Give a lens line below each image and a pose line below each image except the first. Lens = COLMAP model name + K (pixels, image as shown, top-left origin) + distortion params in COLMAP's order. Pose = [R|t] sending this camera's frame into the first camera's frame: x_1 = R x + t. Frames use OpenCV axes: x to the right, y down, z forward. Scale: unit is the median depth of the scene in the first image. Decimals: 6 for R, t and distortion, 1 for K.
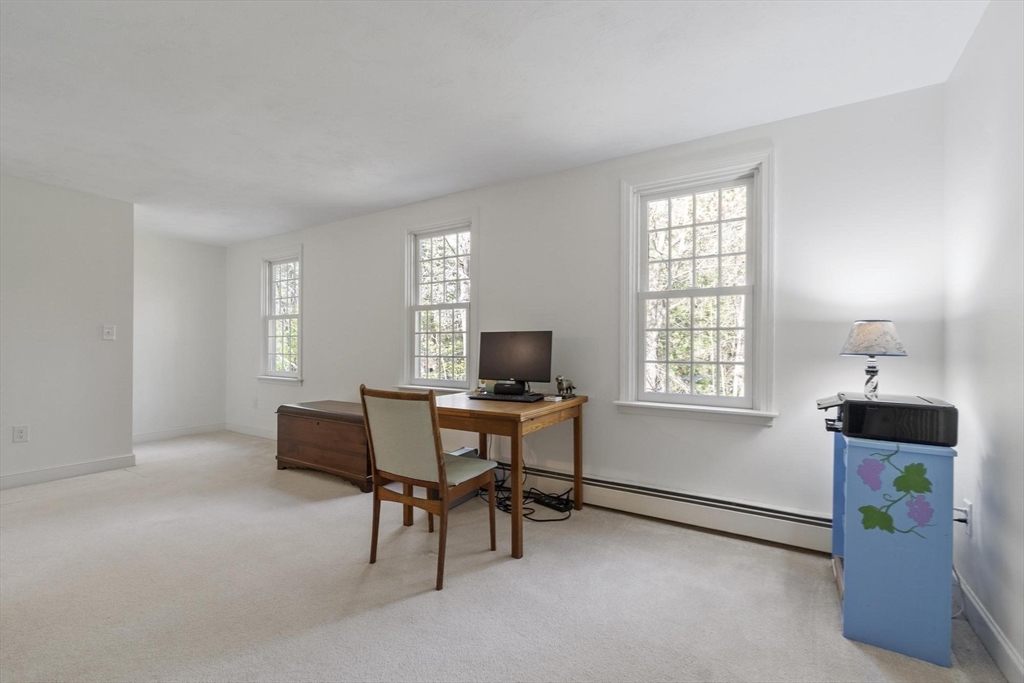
lens RADIAL K [[434.9, 0, 545.3], [0, 434.9, 344.1], [0, 0, 1]] dist [-0.004087, 0.000100]
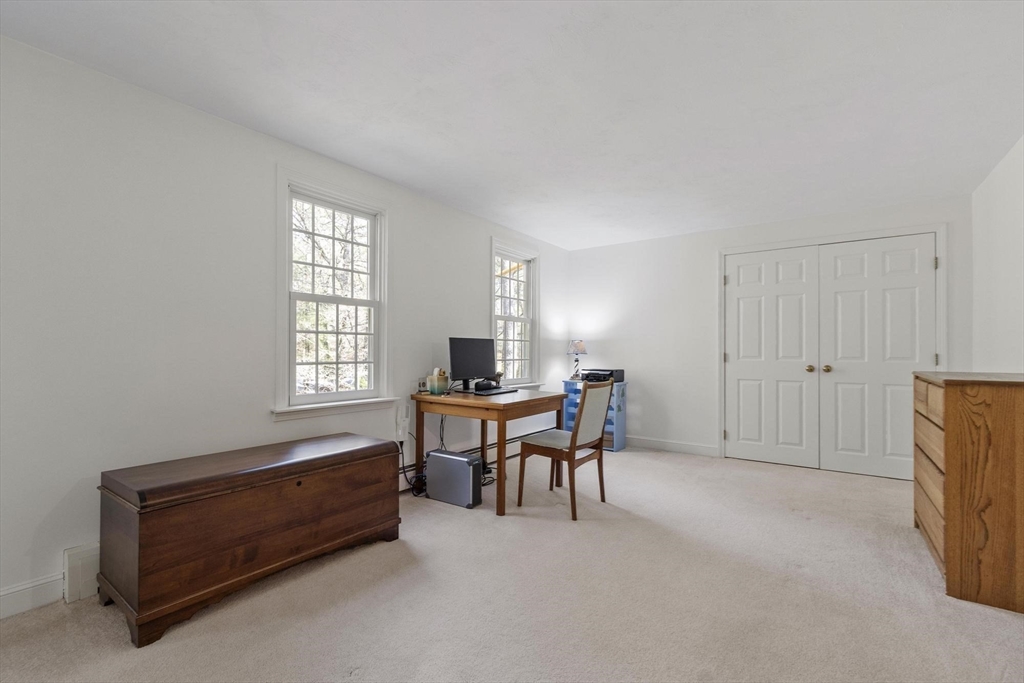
lens RADIAL K [[447.6, 0, 515.9], [0, 447.6, 349.0], [0, 0, 1]] dist [0.000534, 0.000040]
pose [[0.081813, -0.003245, 0.996642, -1.014493], [-0.012249, 0.999916, 0.004261, -0.005933], [-0.996572, -0.012556, 0.081767, 0.603250]]
